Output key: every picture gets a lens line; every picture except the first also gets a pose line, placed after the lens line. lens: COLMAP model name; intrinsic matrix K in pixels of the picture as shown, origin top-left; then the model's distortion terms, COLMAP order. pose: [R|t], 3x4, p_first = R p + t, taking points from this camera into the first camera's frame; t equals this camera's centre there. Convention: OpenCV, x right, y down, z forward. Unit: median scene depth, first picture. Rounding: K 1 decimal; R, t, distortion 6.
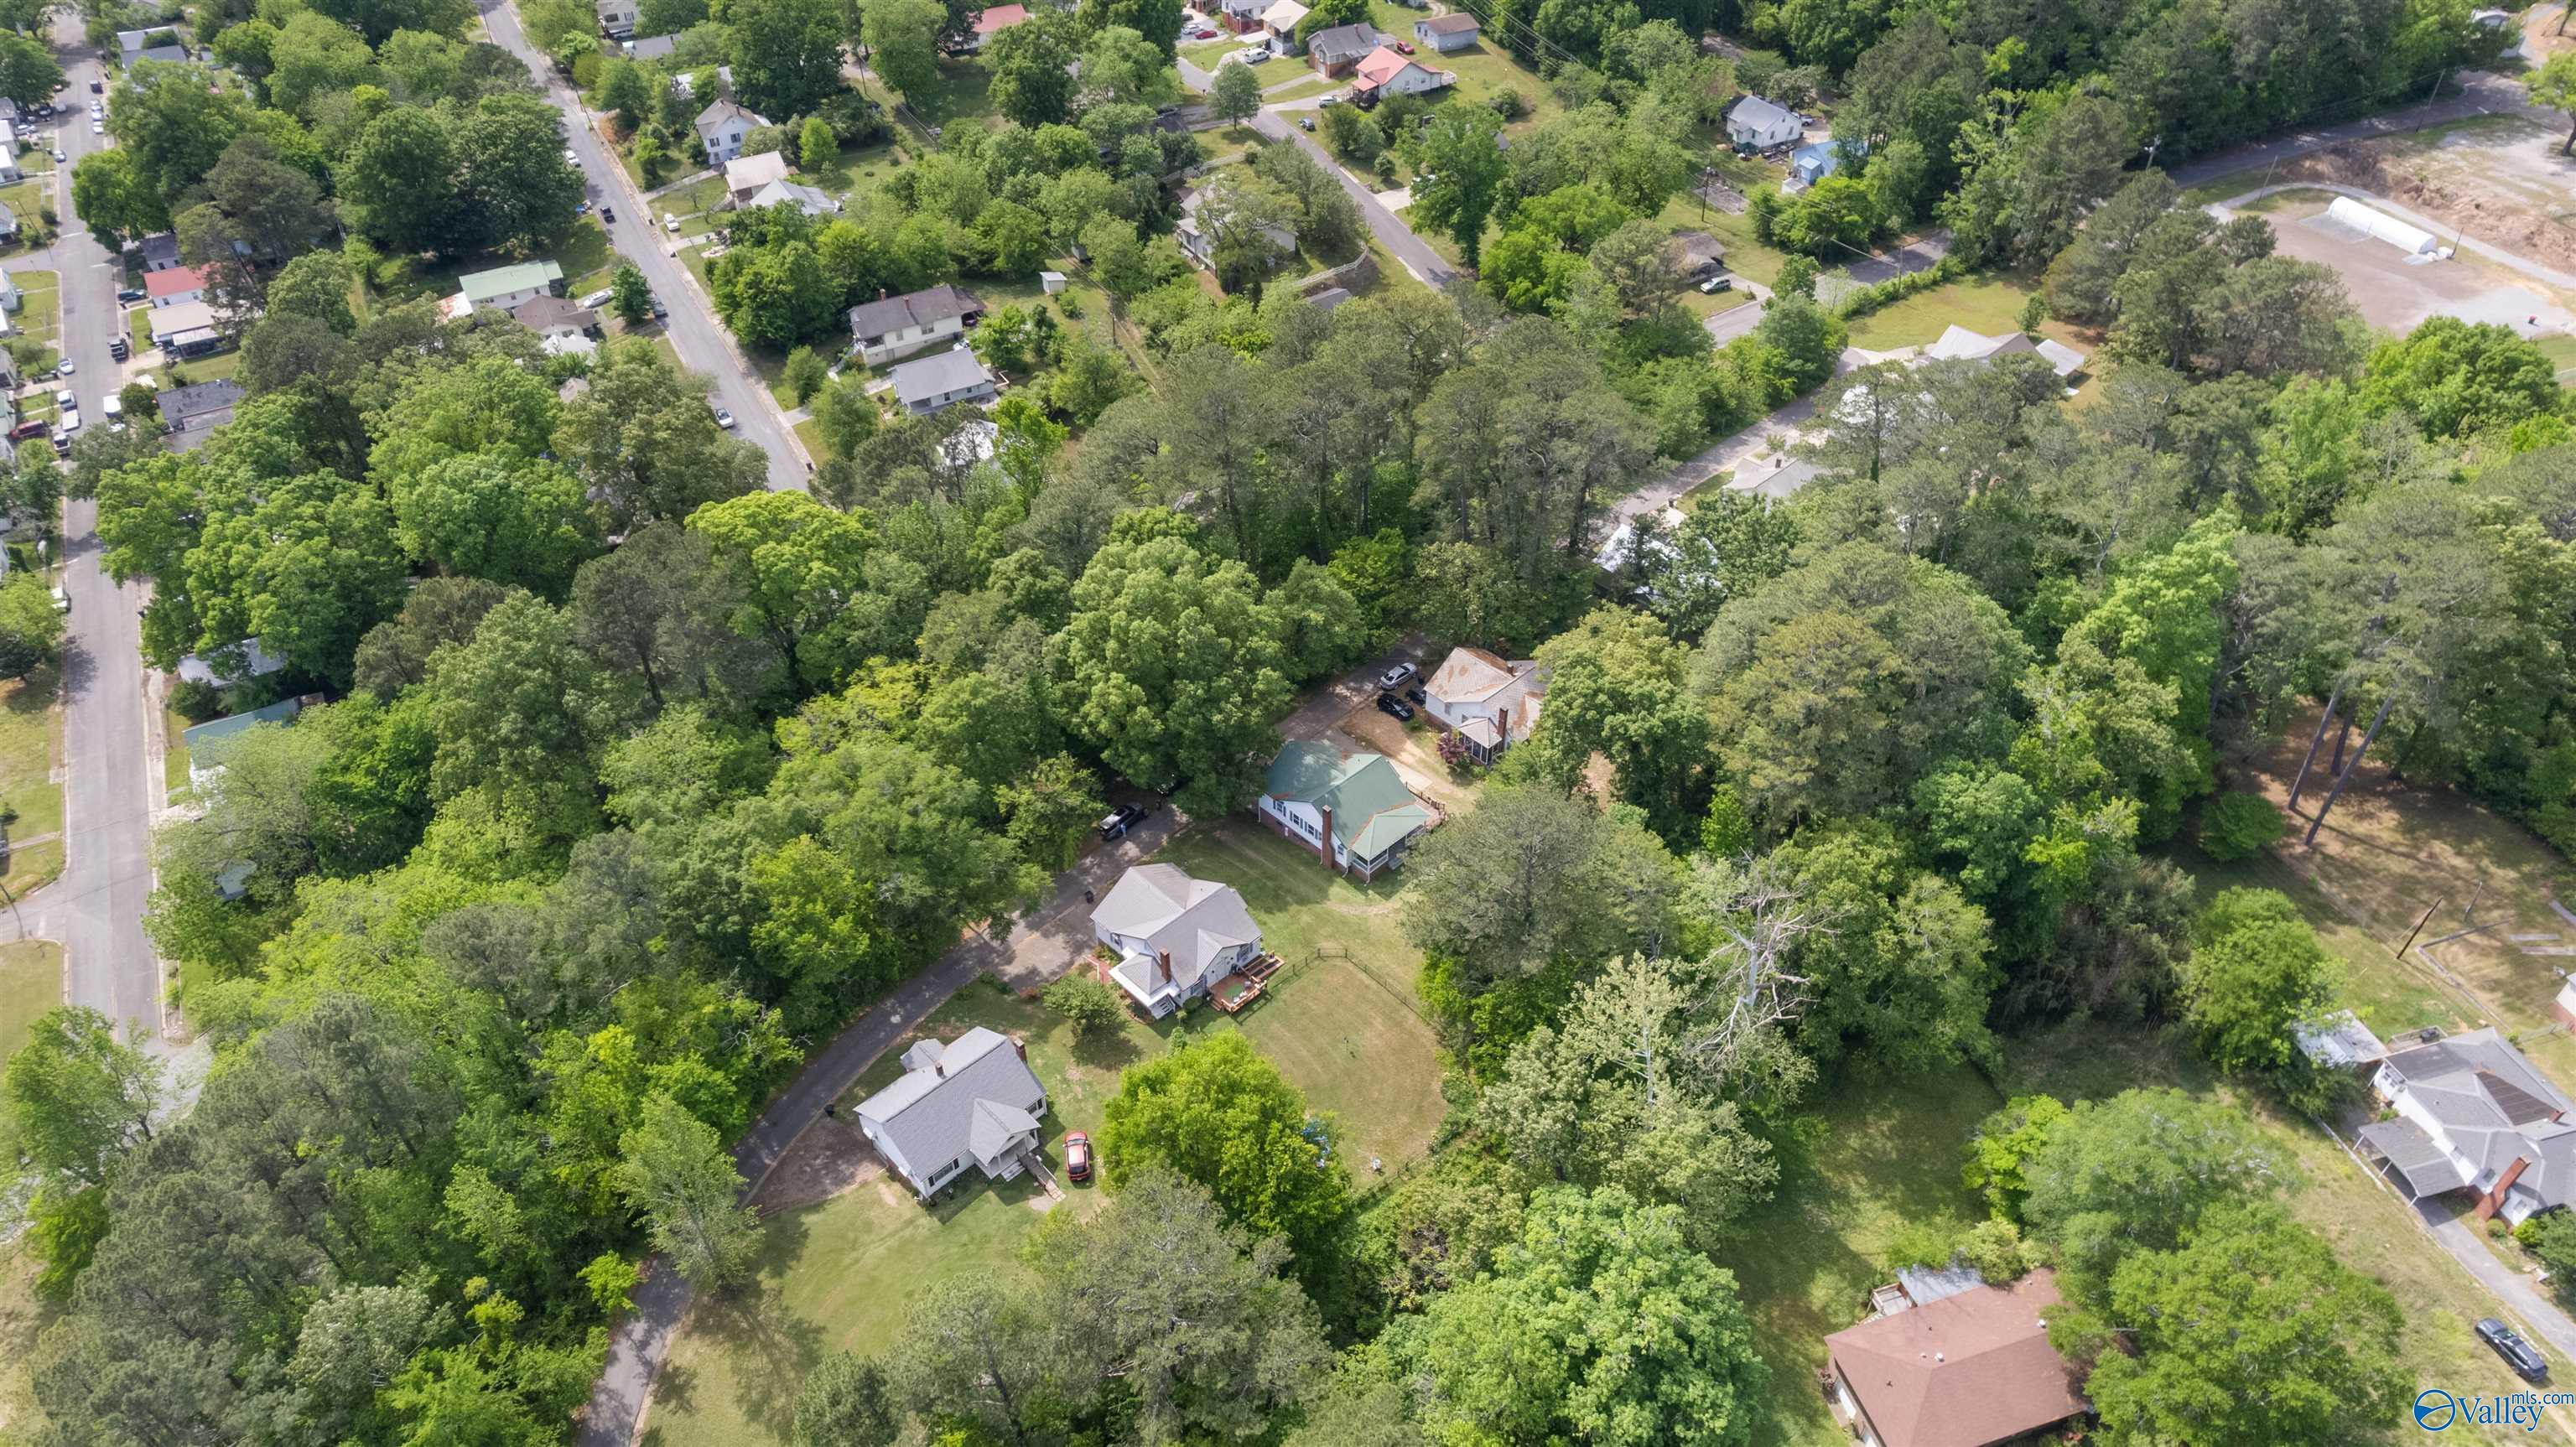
lens RADIAL K [[1635.9, 0, 1293.0], [0, 1635.9, 734.9], [0, 0, 1]] dist [-0.080384, 0.091786]
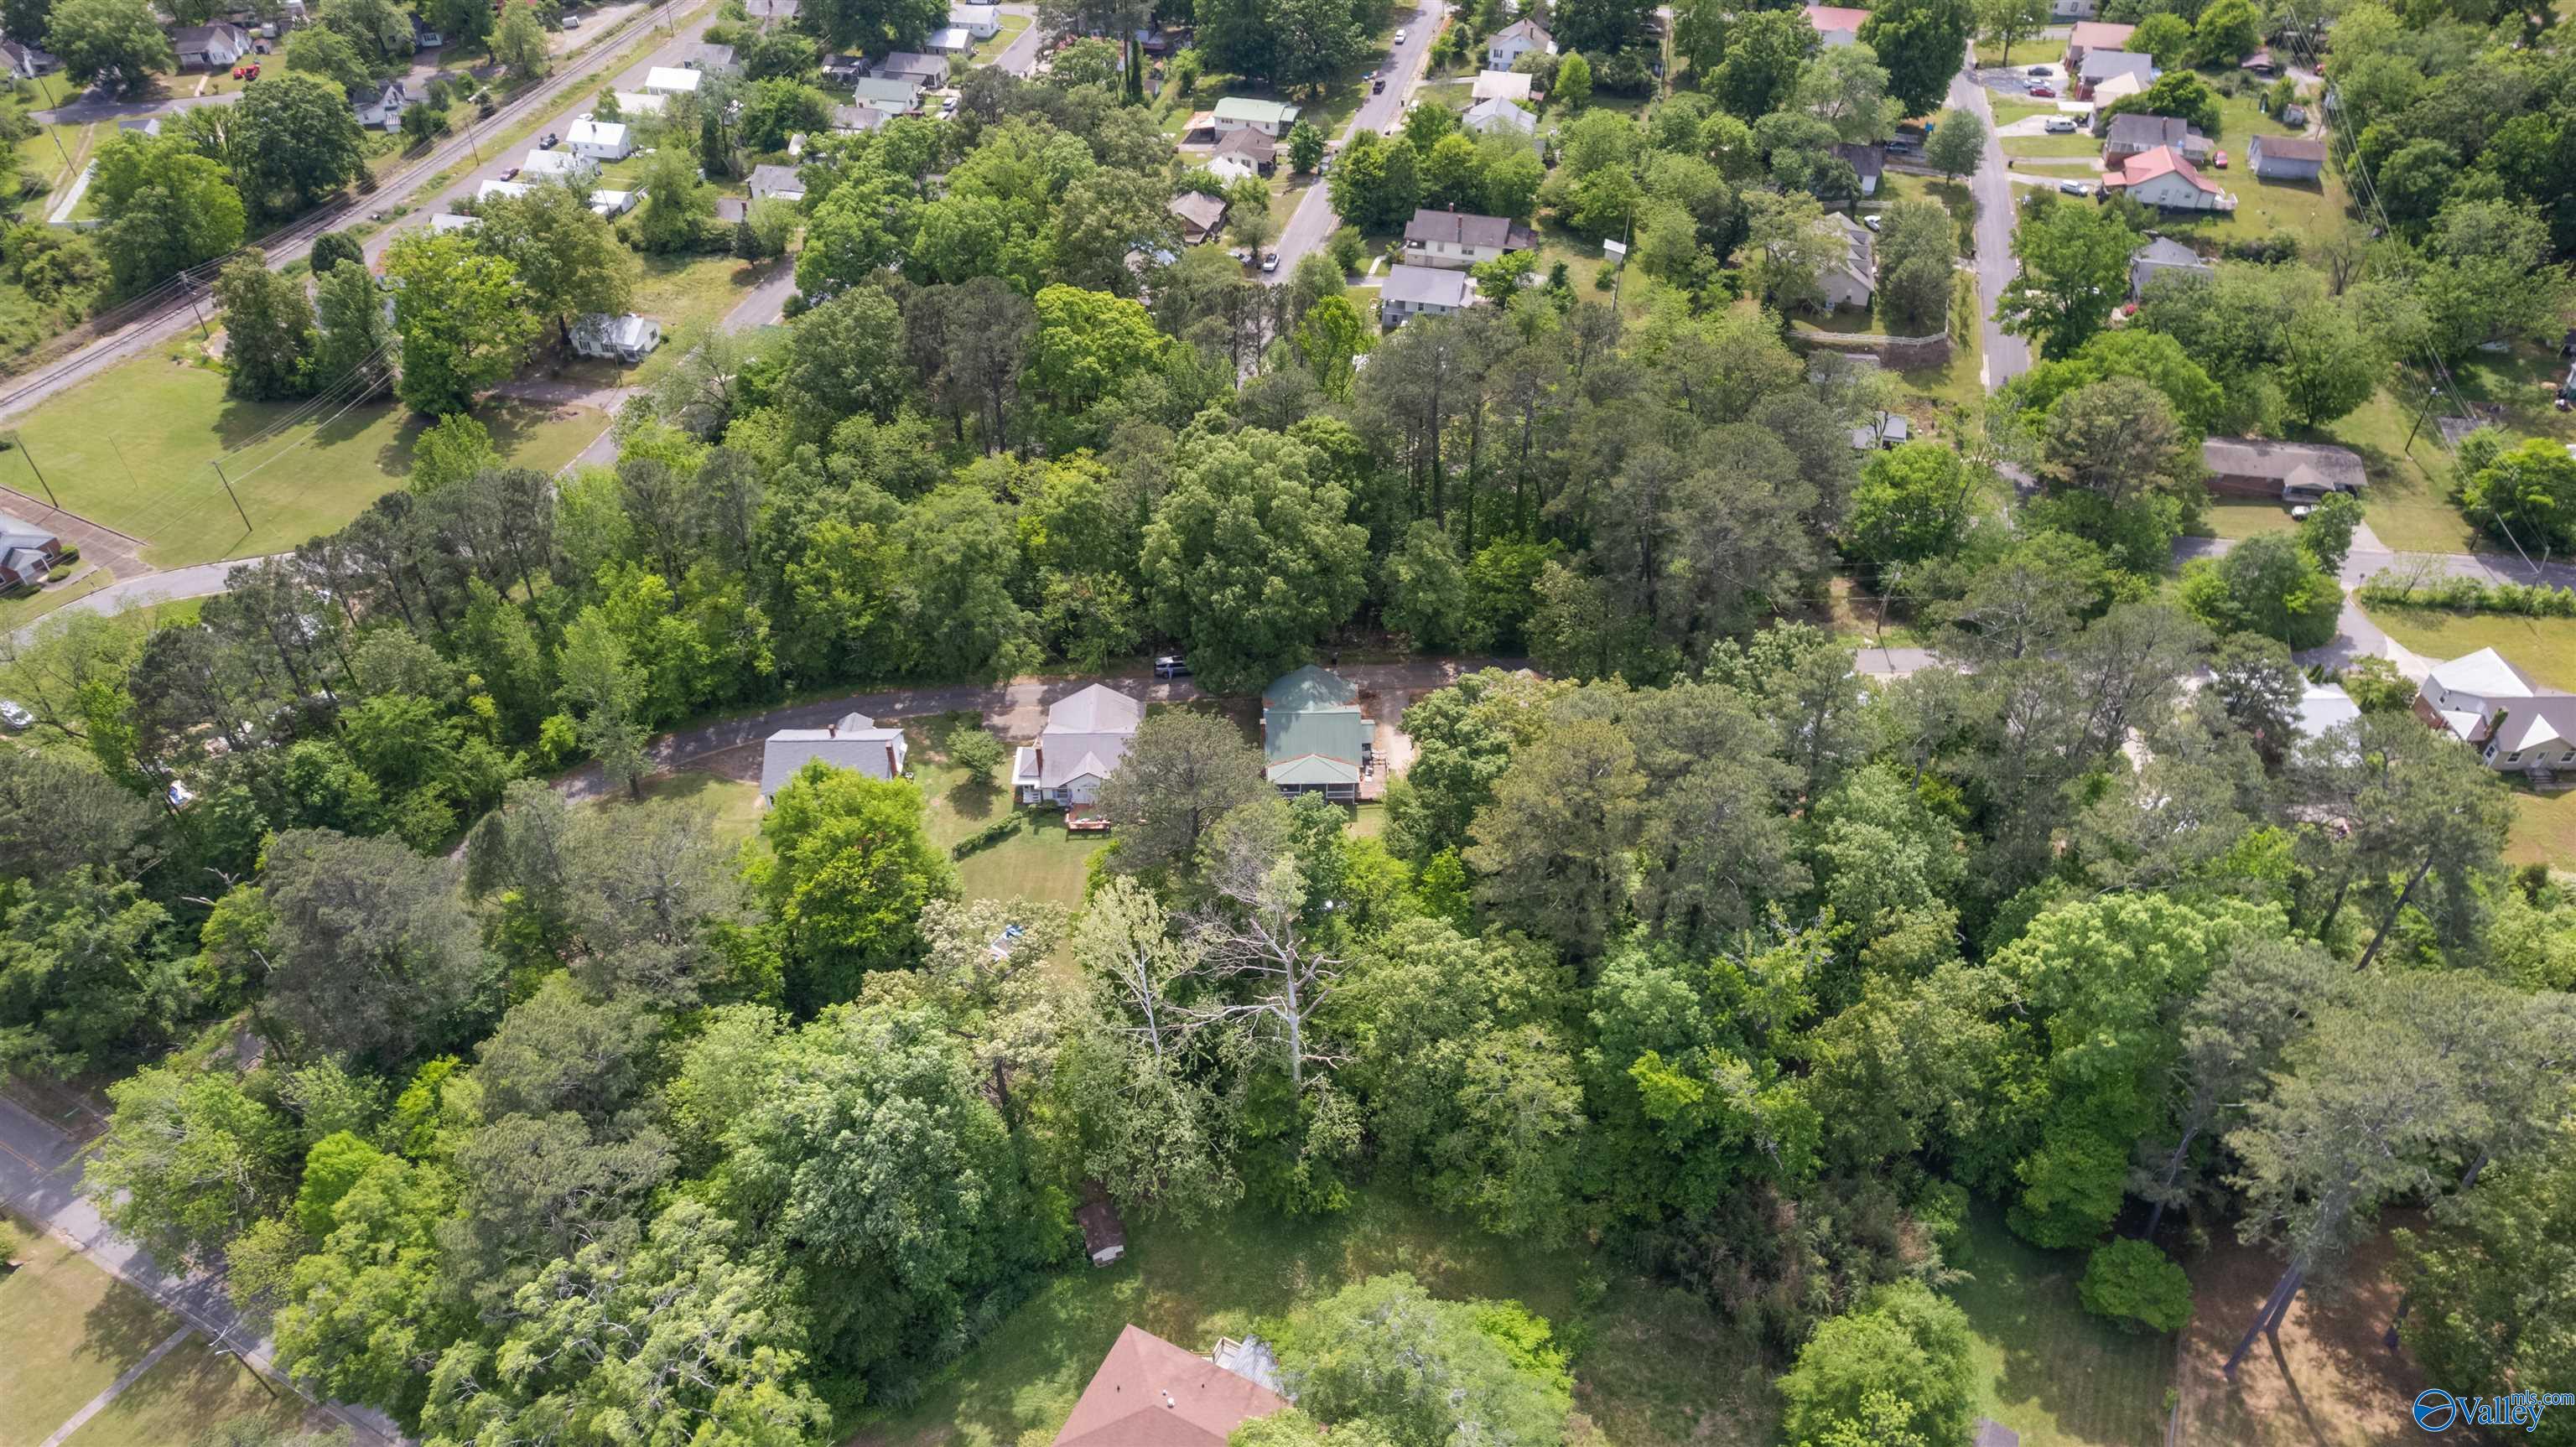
lens RADIAL K [[1635.9, 0, 1293.0], [0, 1635.9, 734.9], [0, 0, 1]] dist [-0.080384, 0.091786]
pose [[0.740673, 0.454781, -0.494548, 0.523517], [-0.449925, 0.882401, 0.137604, -0.094533], [0.498970, 0.120590, 0.858188, 0.100084]]
